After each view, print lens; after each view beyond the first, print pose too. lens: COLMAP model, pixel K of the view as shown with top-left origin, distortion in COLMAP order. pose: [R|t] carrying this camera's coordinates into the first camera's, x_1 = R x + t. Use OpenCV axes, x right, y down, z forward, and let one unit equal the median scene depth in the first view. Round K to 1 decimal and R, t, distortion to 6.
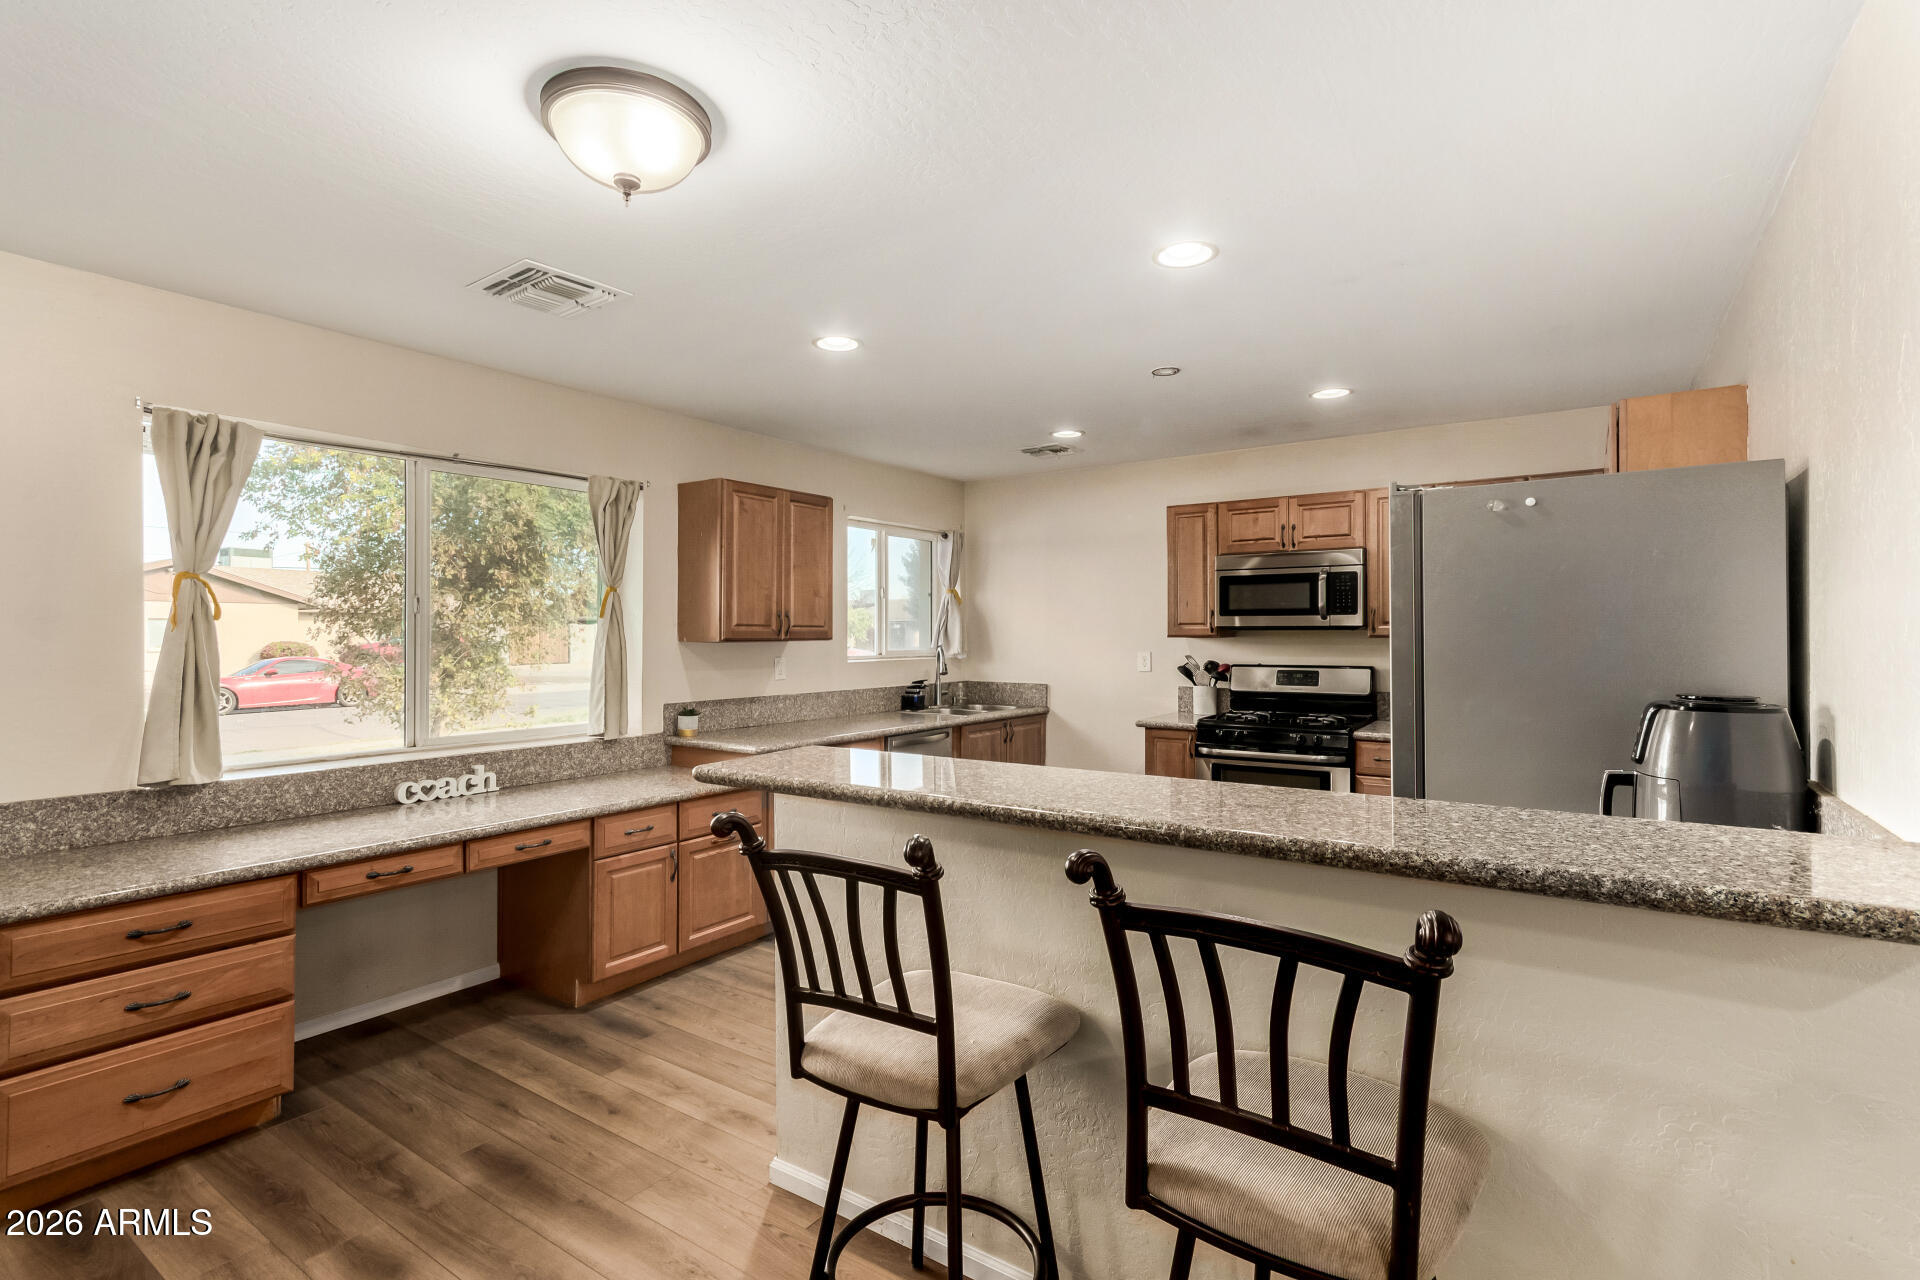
lens RADIAL K [[898.8, 0, 953.1], [0, 898.8, 630.0], [0, 0, 1]] dist [0.007641, -0.002376]
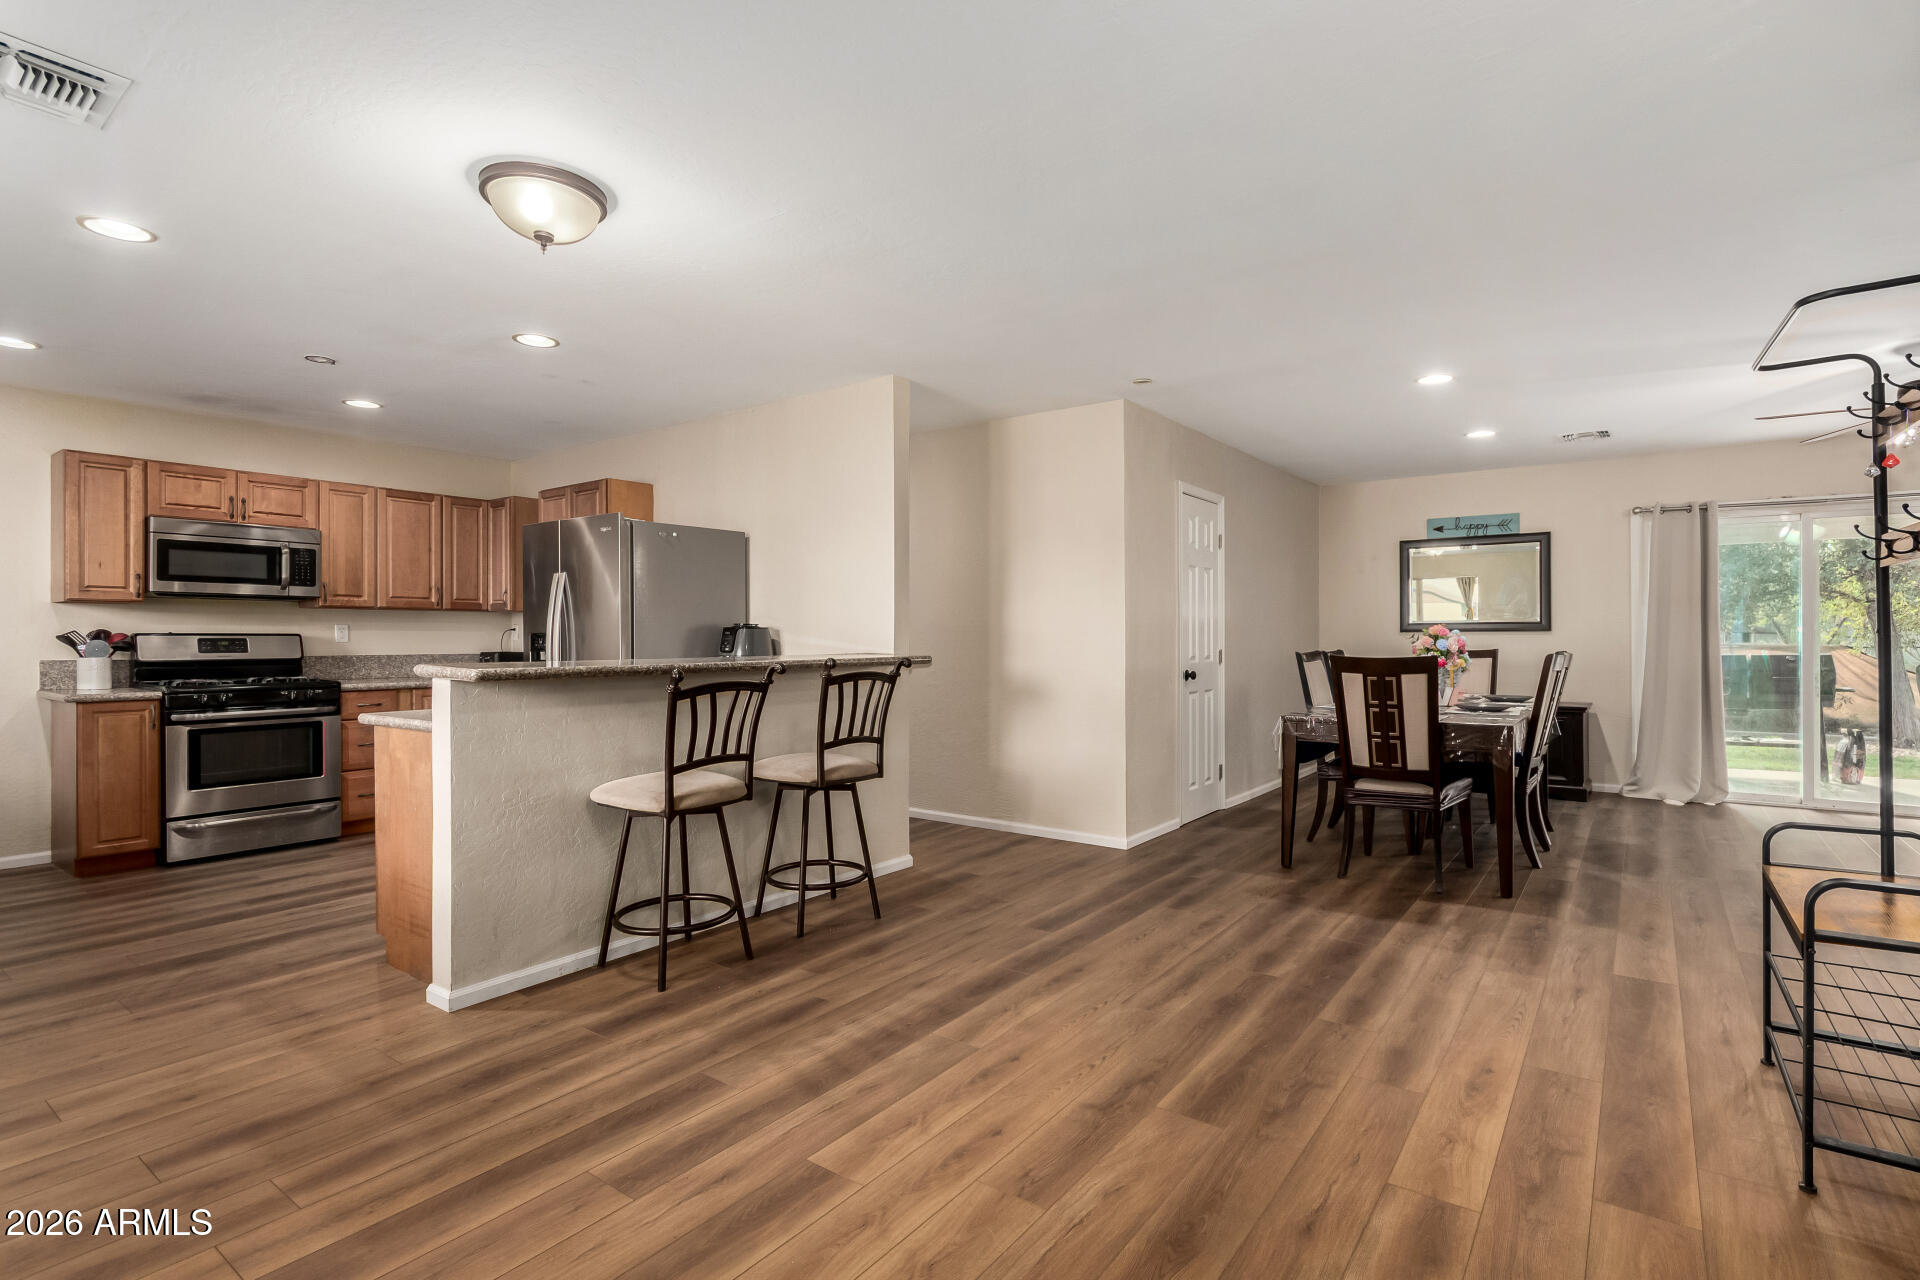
lens RADIAL K [[898.8, 0, 970.6], [0, 898.8, 635.8], [0, 0, 1]] dist [0.007641, -0.002376]
pose [[0.040872, 0.004646, 0.999154, -0.696935], [-0.004608, 0.999979, -0.004461, 0.048389], [-0.999154, -0.004422, 0.040892, 0.116392]]
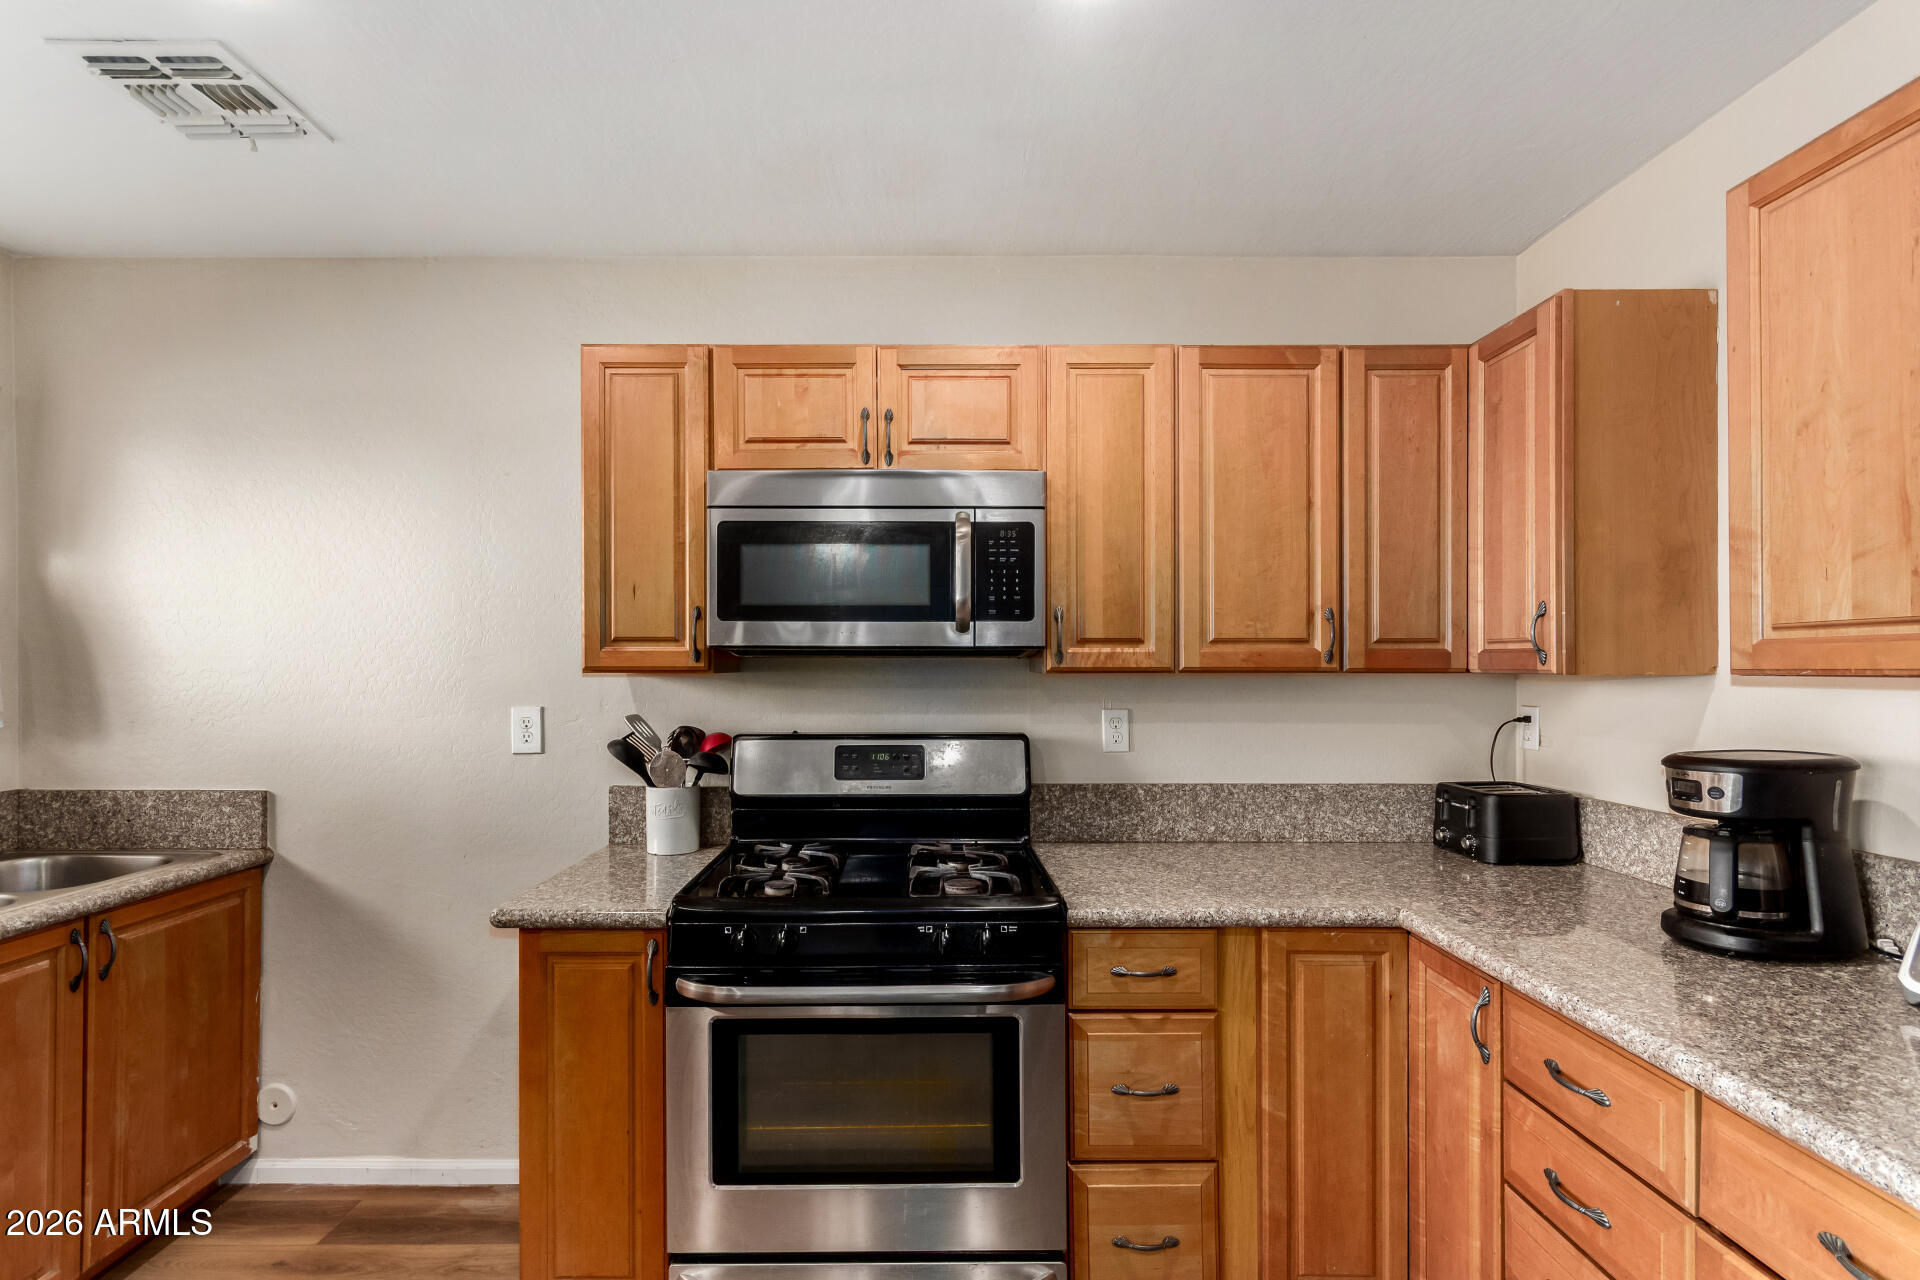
lens RADIAL K [[898.8, 0, 937.0], [0, 898.8, 666.0], [0, 0, 1]] dist [0.007641, -0.002376]
pose [[0.824927, 0.006164, 0.565206, 0.168317], [-0.005315, 0.999981, -0.003149, 0.006386], [-0.565215, -0.000406, 0.824944, 0.687989]]
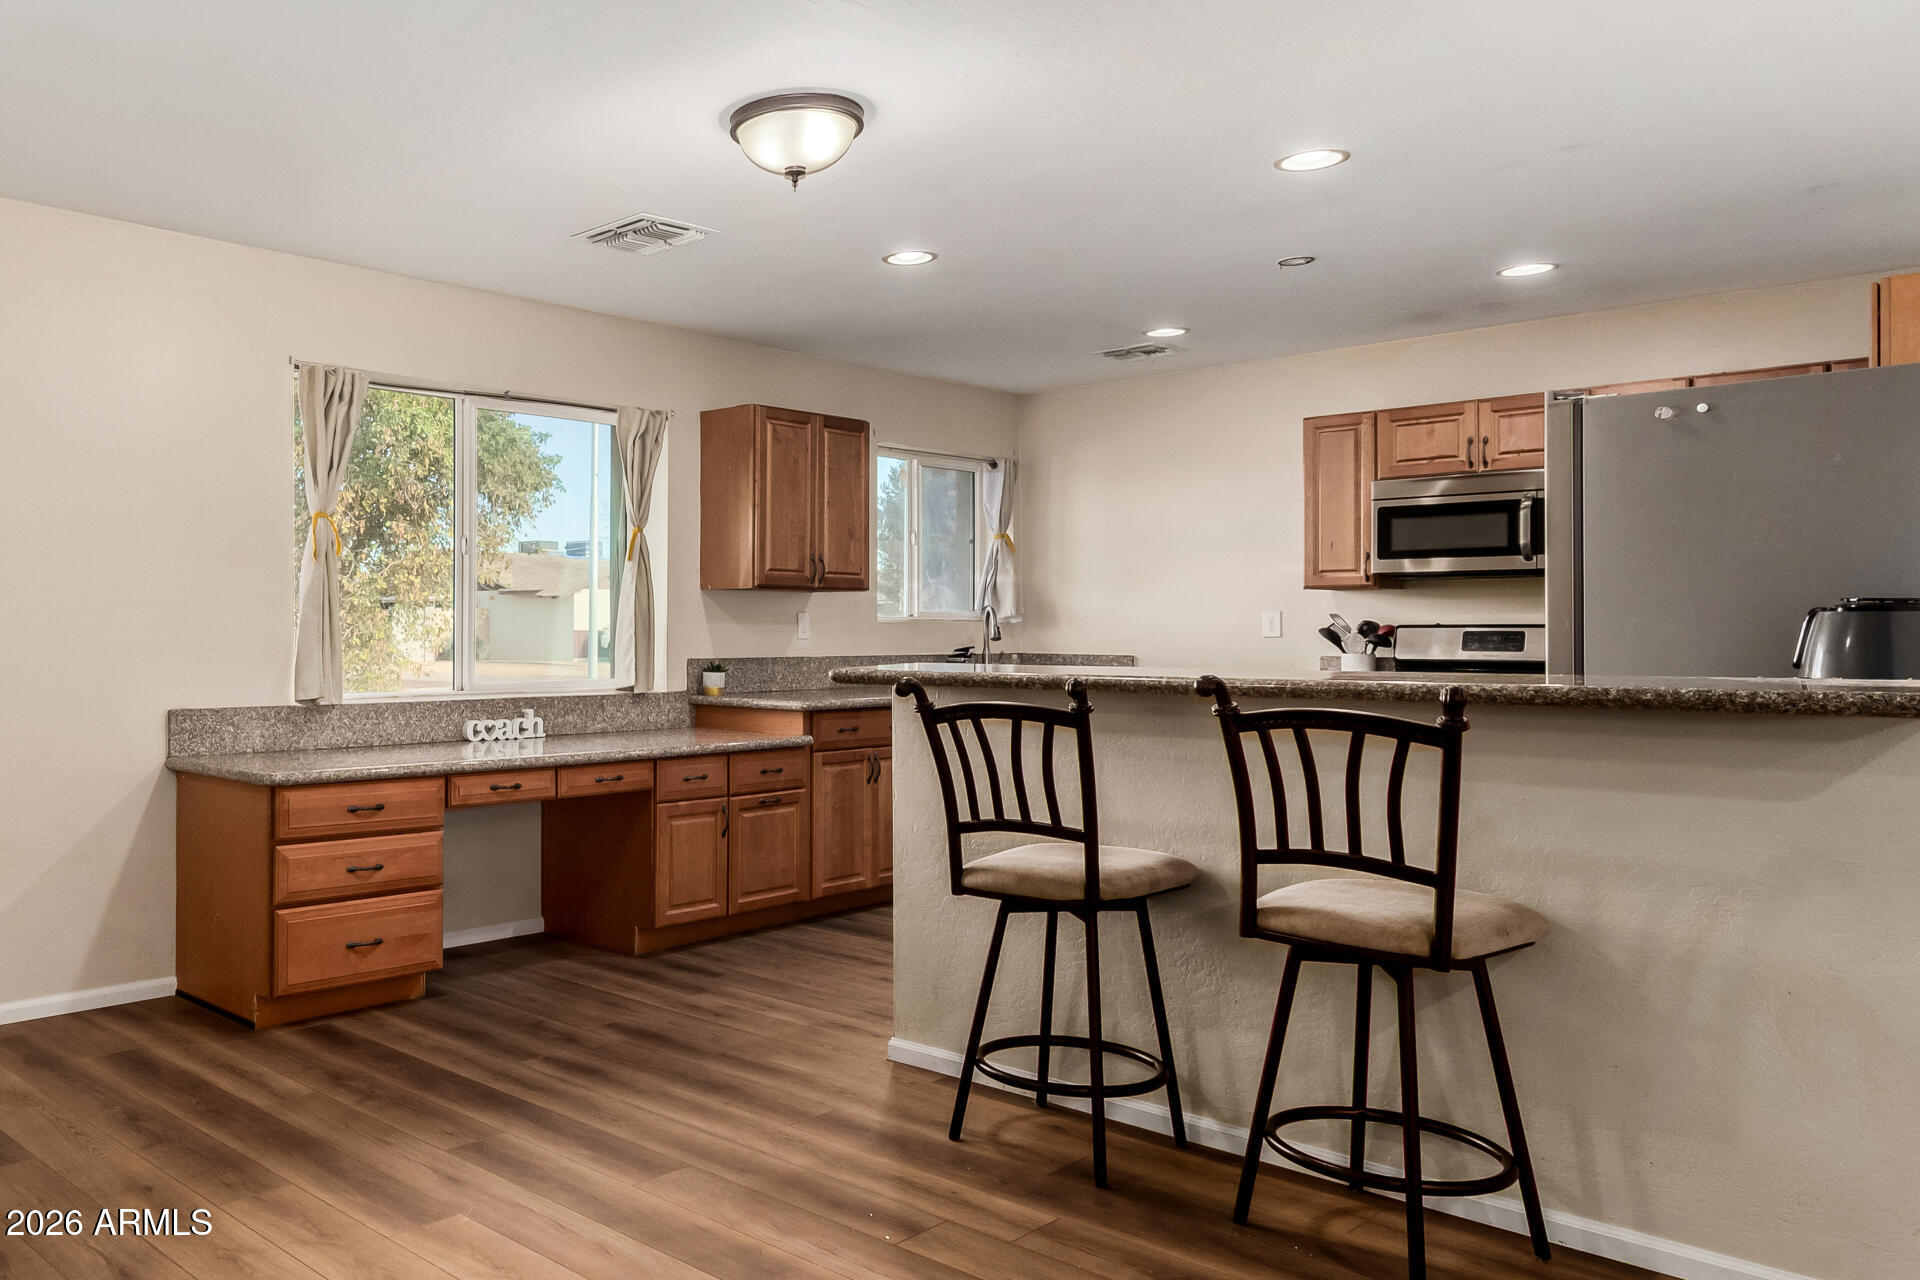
lens RADIAL K [[1417.9, 0, 610.0], [0, 1417.9, 626.4], [0, 0, 1]] dist [0.006733, 0.010743]
pose [[0.973109, 0.002136, -0.230335, -0.067257], [-0.001239, 0.999991, 0.004039, 0.041656], [0.230342, -0.003645, 0.973103, -0.365207]]
